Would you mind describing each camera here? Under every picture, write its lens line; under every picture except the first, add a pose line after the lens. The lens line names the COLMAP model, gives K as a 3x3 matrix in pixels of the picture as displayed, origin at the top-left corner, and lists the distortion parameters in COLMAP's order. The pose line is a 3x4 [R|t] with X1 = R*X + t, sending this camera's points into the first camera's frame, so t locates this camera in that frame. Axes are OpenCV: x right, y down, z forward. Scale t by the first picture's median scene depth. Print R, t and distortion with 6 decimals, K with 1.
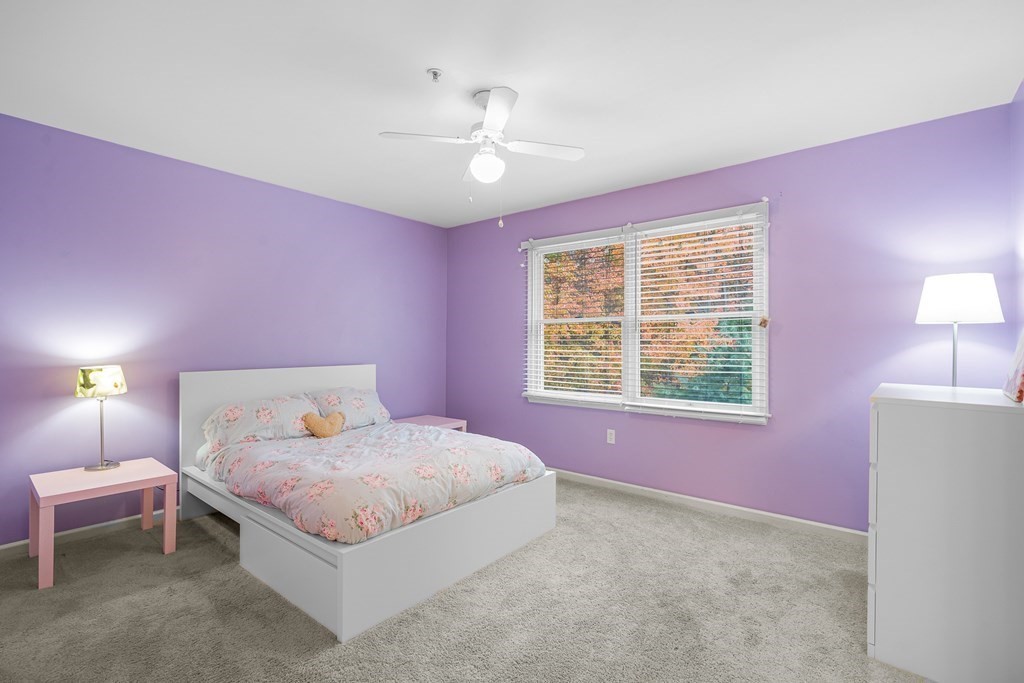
lens RADIAL K [[466.6, 0, 514.2], [0, 466.6, 342.7], [0, 0, 1]] dist [-0.001264, -0.000733]
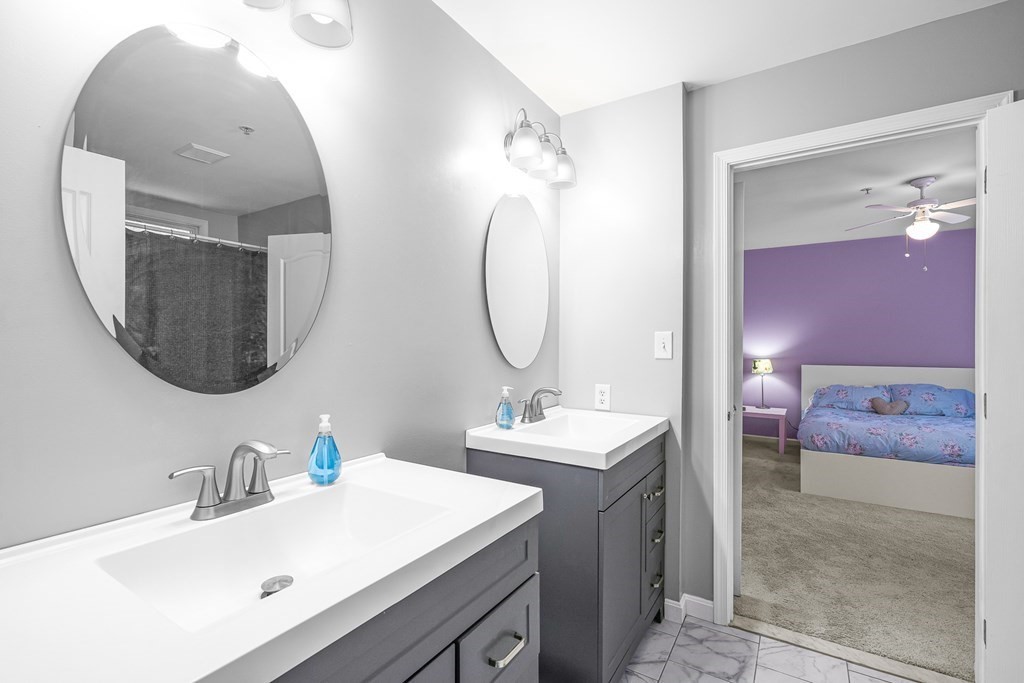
lens RADIAL K [[466.6, 0, 509.0], [0, 466.6, 343.4], [0, 0, 1]] dist [-0.001264, -0.000733]
pose [[0.125176, 0.000896, -0.992134, 1.074237], [0.001882, 0.999998, 0.001141, -0.025402], [0.992133, -0.002010, 0.125174, -0.394224]]
